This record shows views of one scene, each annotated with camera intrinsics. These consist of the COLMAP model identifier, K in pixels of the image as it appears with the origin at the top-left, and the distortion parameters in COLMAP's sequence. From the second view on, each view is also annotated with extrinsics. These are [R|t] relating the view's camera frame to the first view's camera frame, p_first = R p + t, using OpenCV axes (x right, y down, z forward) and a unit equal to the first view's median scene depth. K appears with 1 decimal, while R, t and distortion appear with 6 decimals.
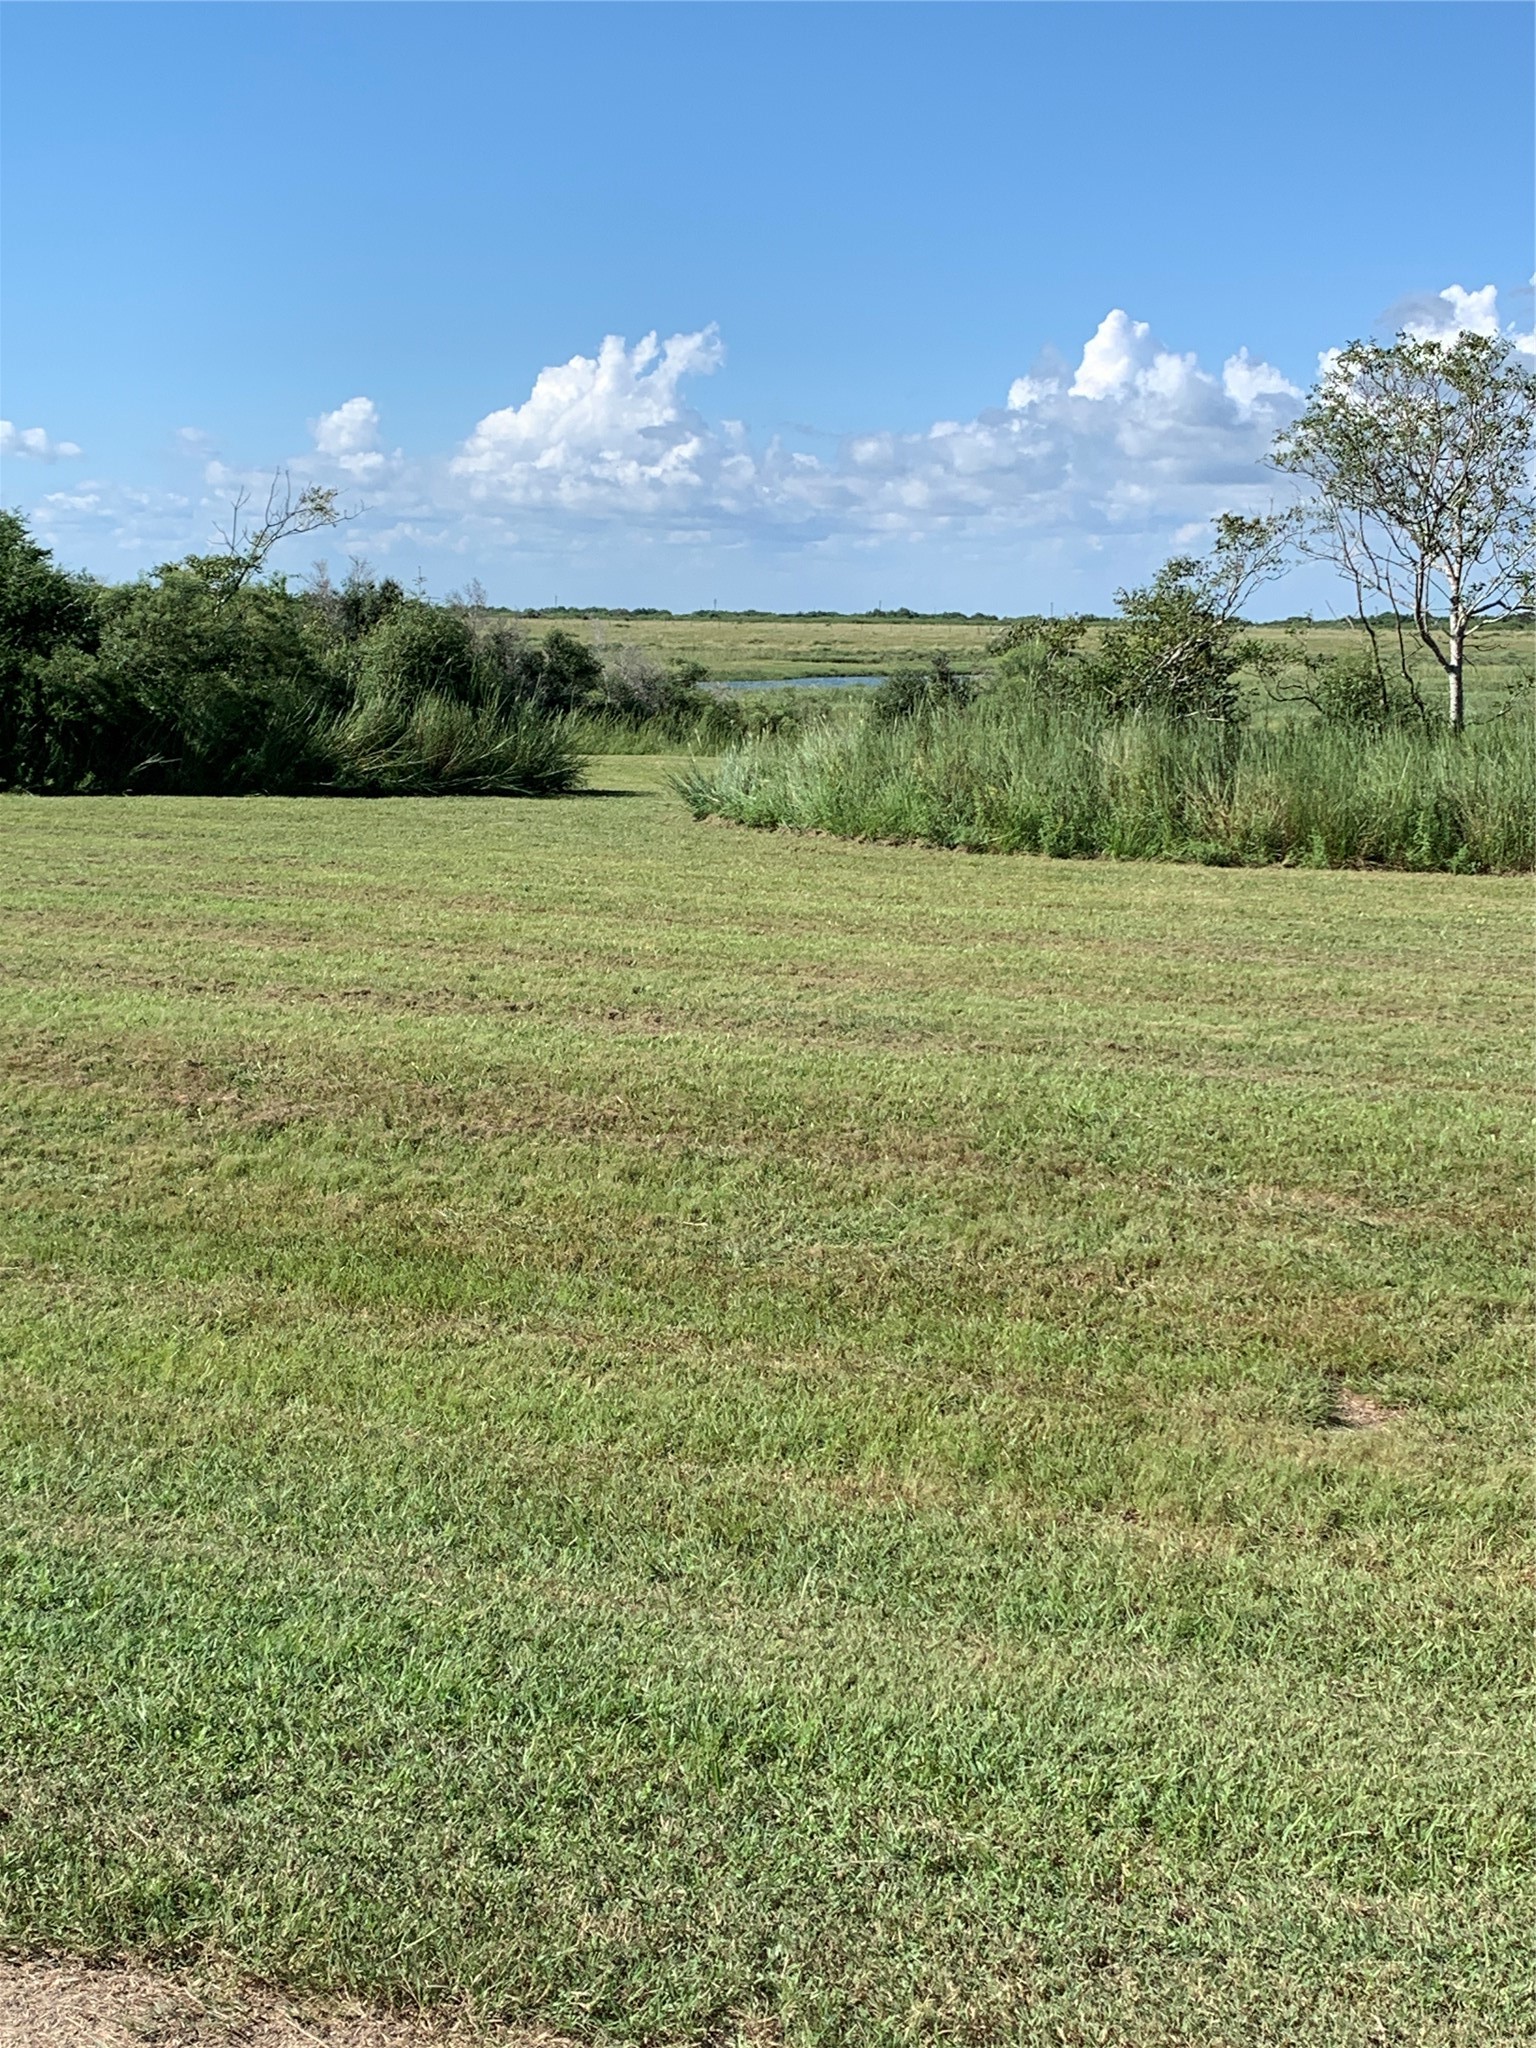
lens RADIAL K [[2900.3, 0, 773.4], [0, 2900.3, 1020.6], [0, 0, 1]] dist [0.115761, 0.000000]
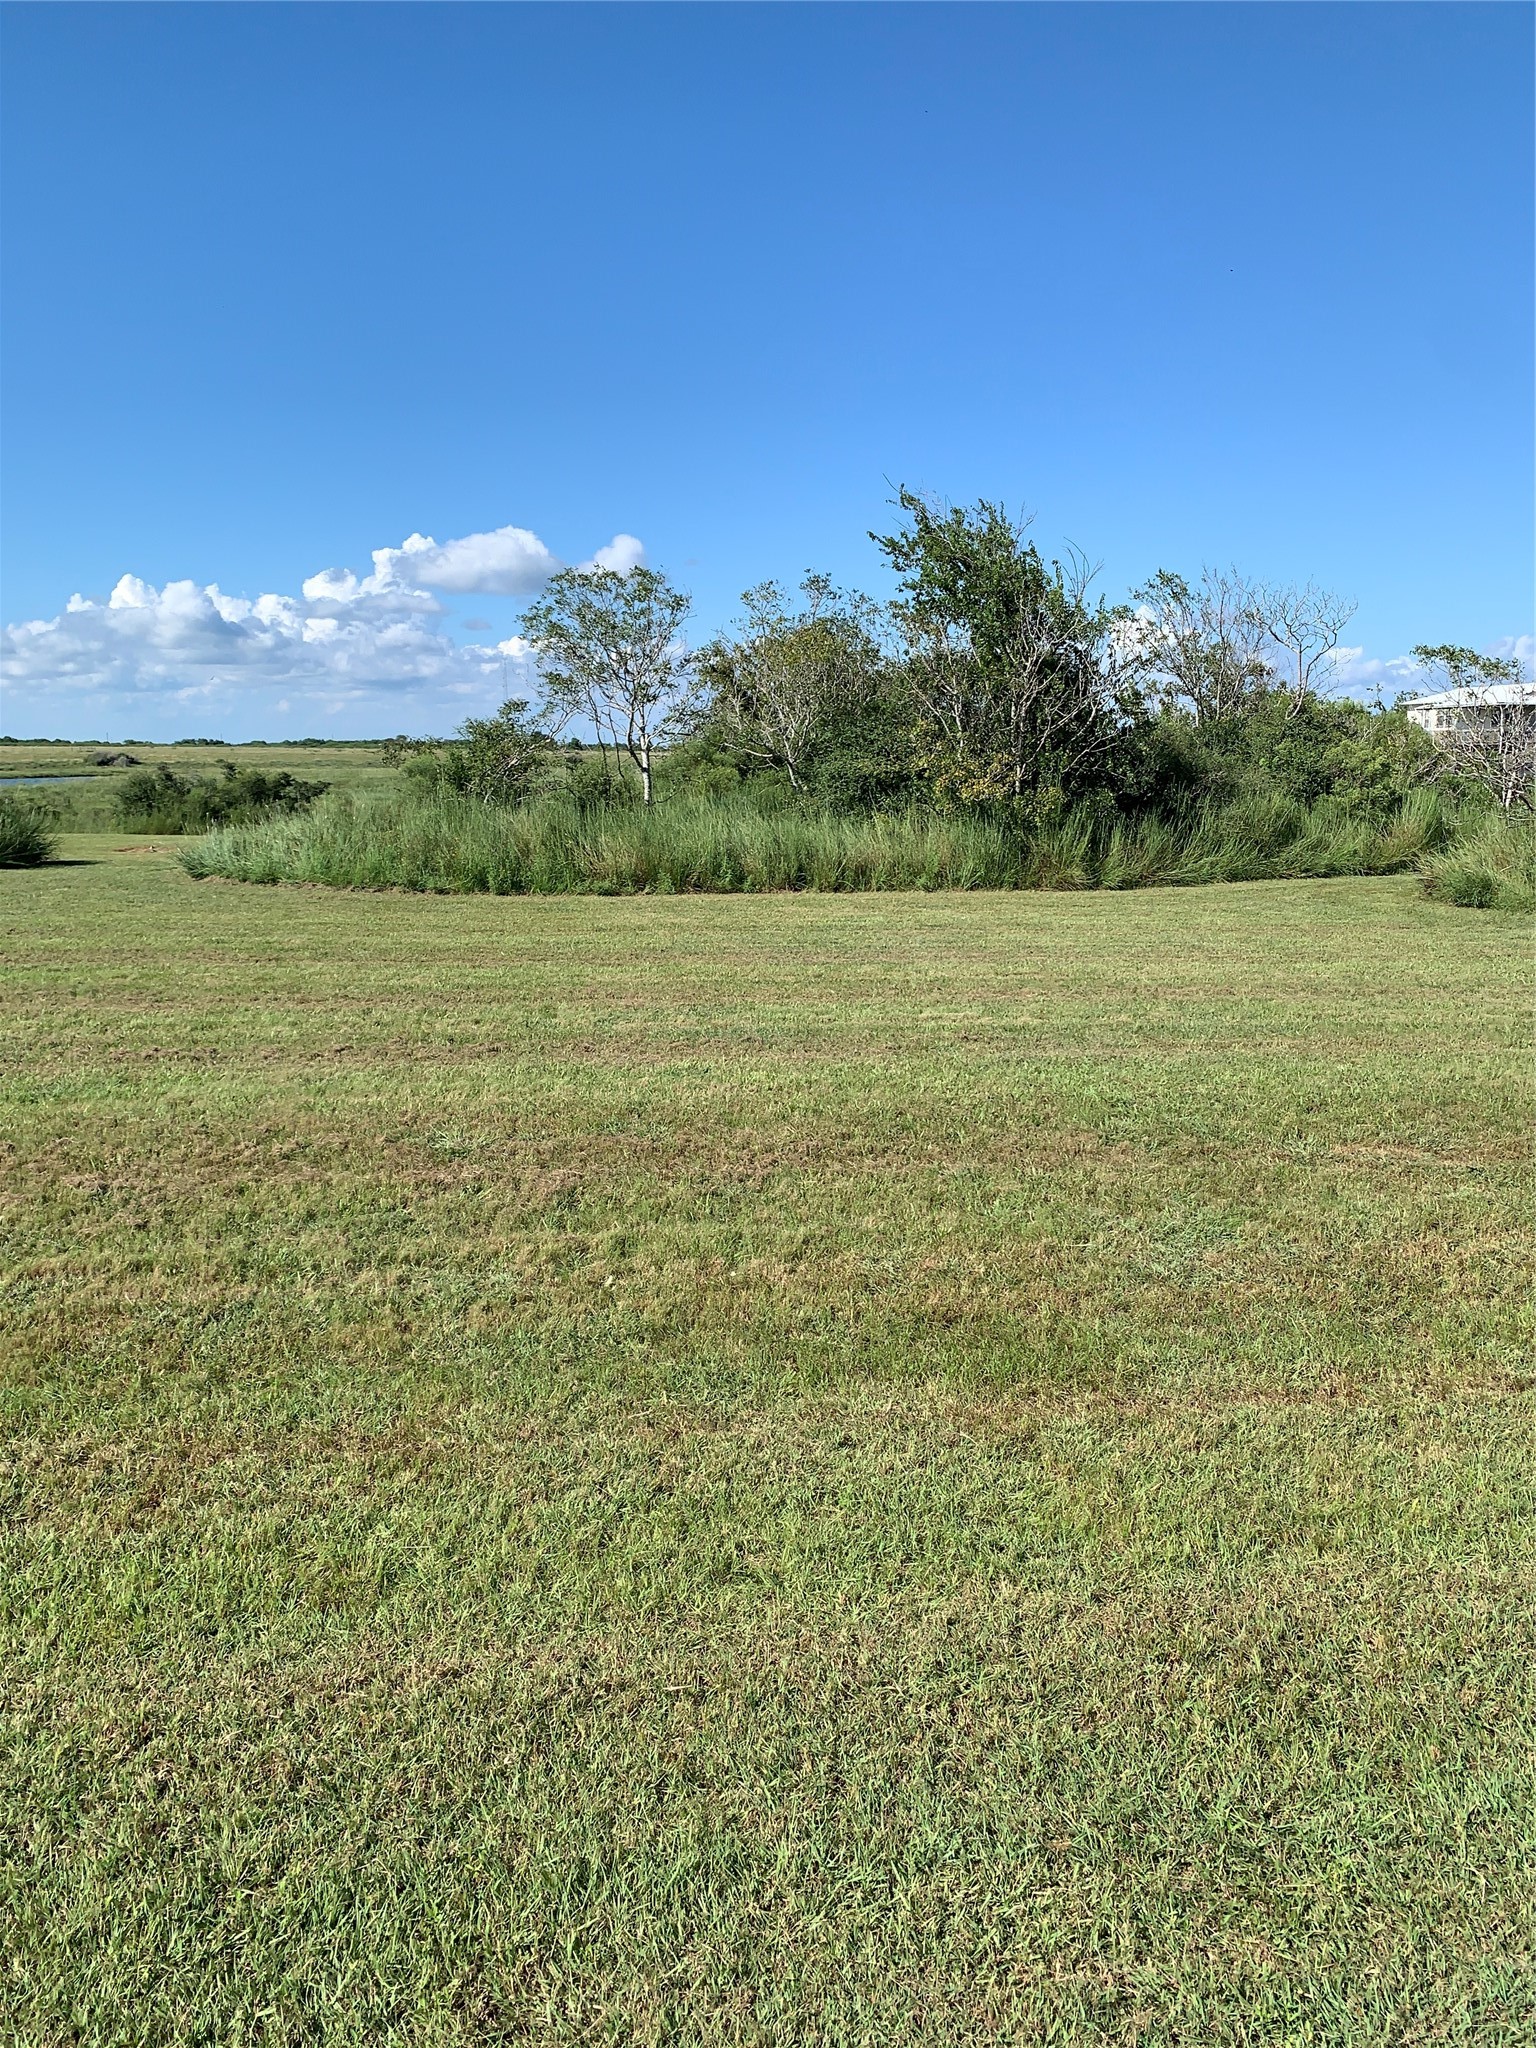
lens RADIAL K [[1568.4, 0, 788.1], [0, 1568.4, 1025.3], [0, 0, 1]] dist [0.049709, -0.019373]
pose [[0.874161, -0.092662, 0.476714, -0.144225], [0.073369, 0.995560, 0.058975, -0.021572], [-0.480062, -0.016578, 0.877078, 0.169763]]
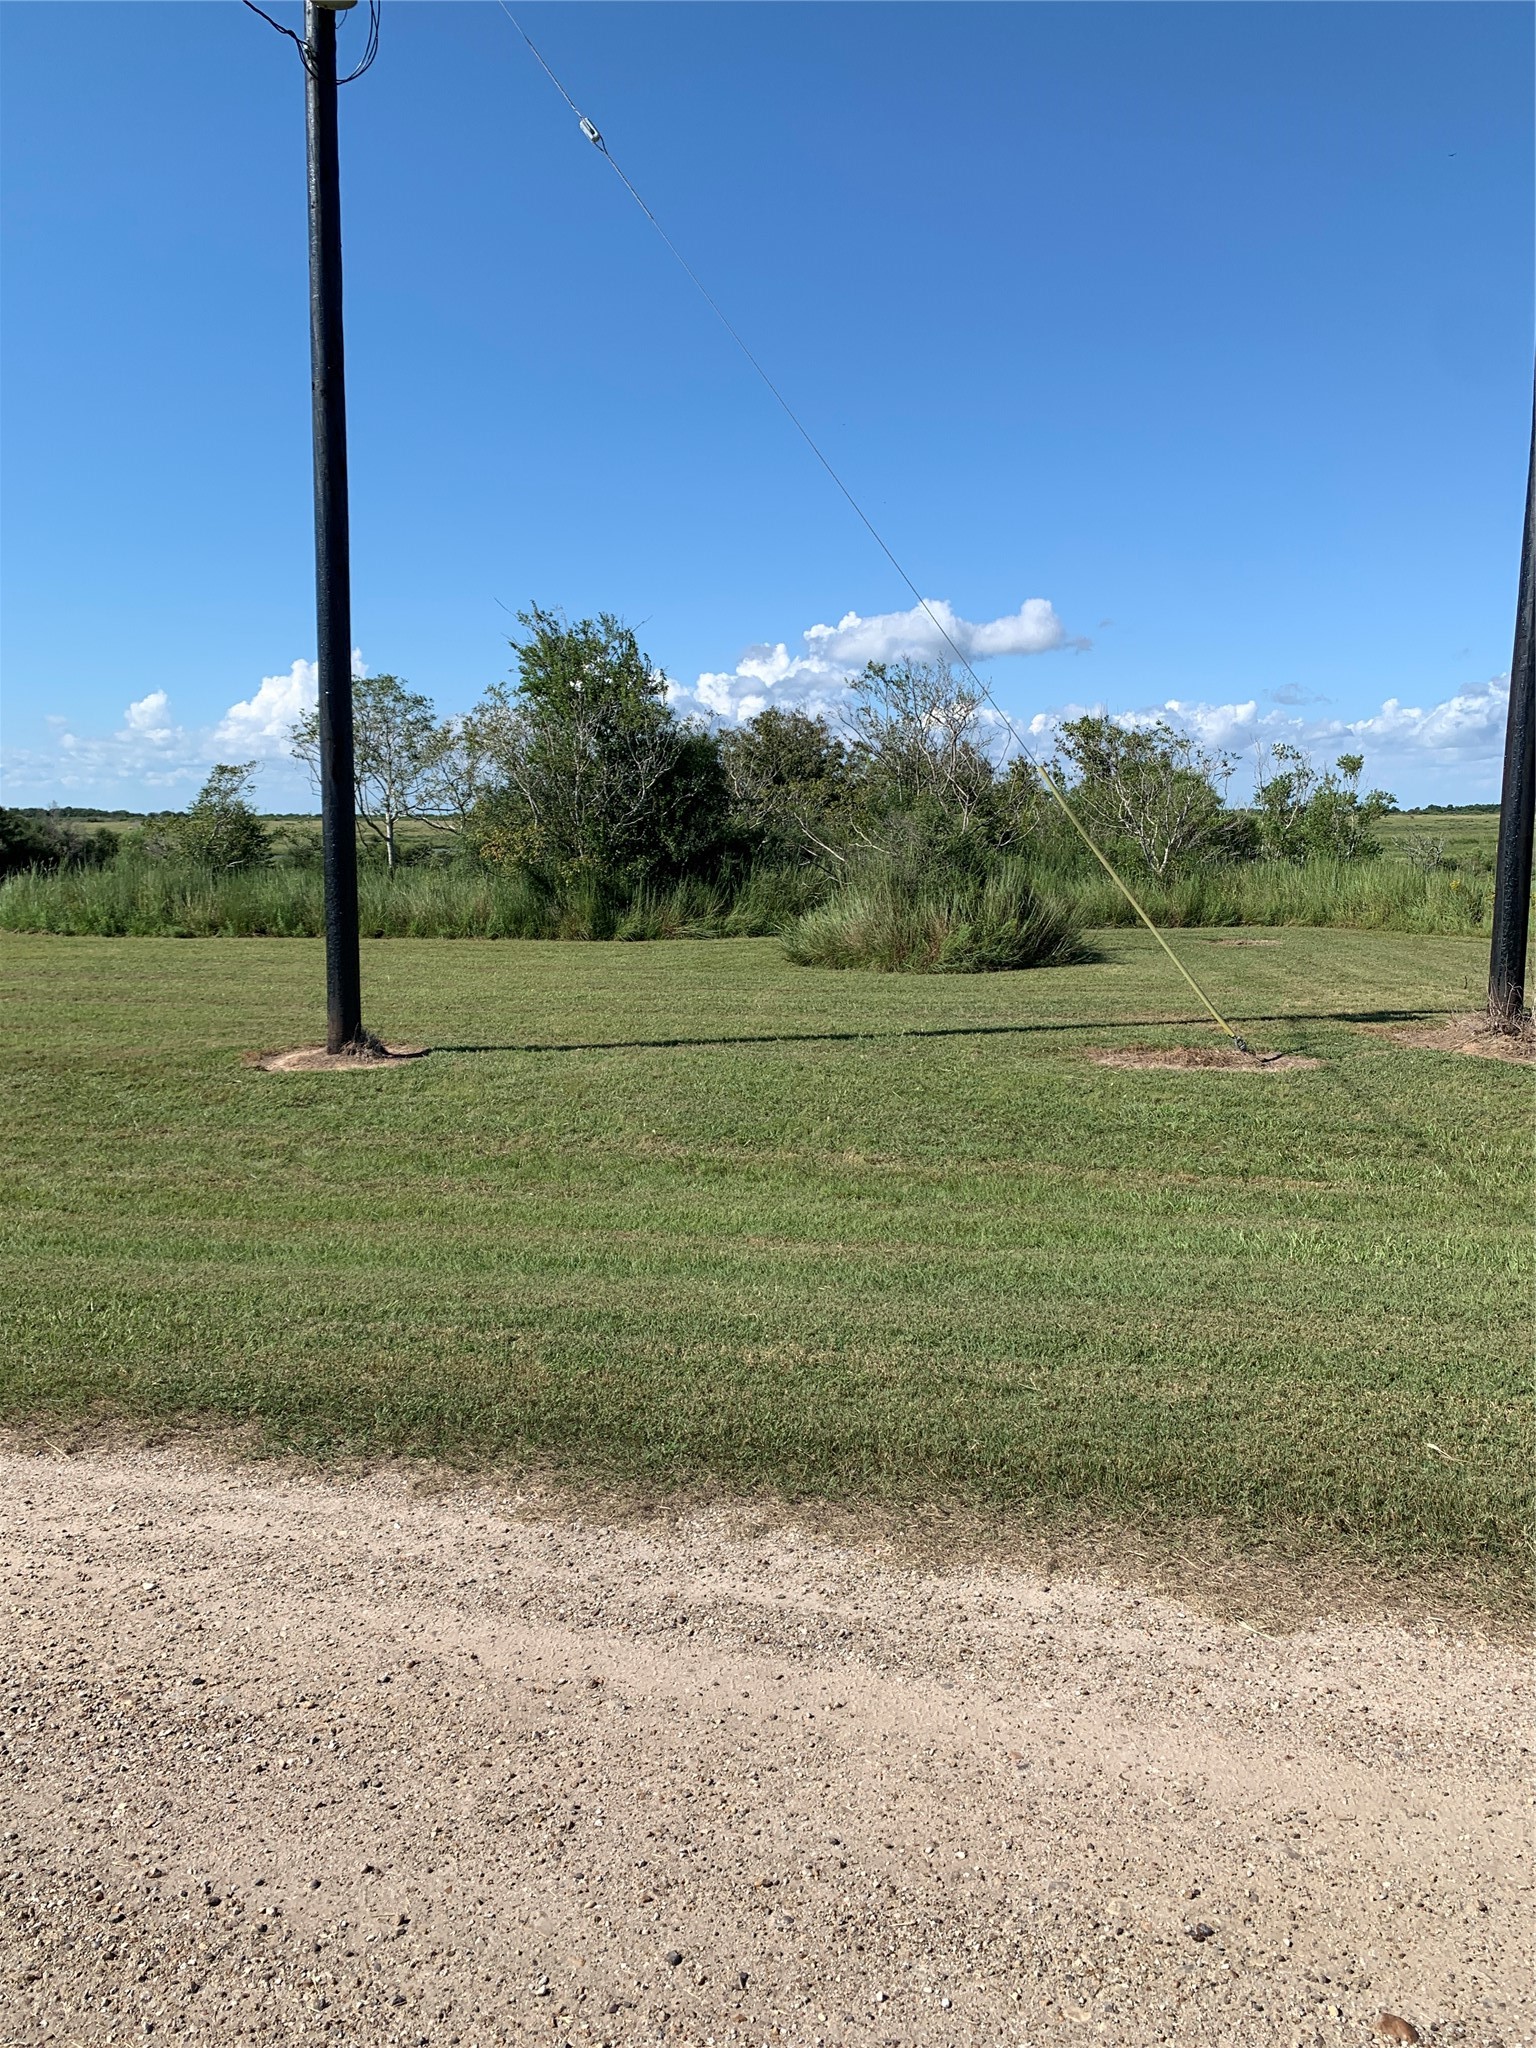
lens RADIAL K [[1568.4, 0, 756.0], [0, 1568.4, 1025.3], [0, 0, 1]] dist [0.049709, -0.019373]
pose [[0.976927, -0.047864, 0.208141, 0.258964], [0.048761, 0.998810, 0.000822, 0.022235], [-0.207932, 0.009346, 0.978099, -0.137023]]
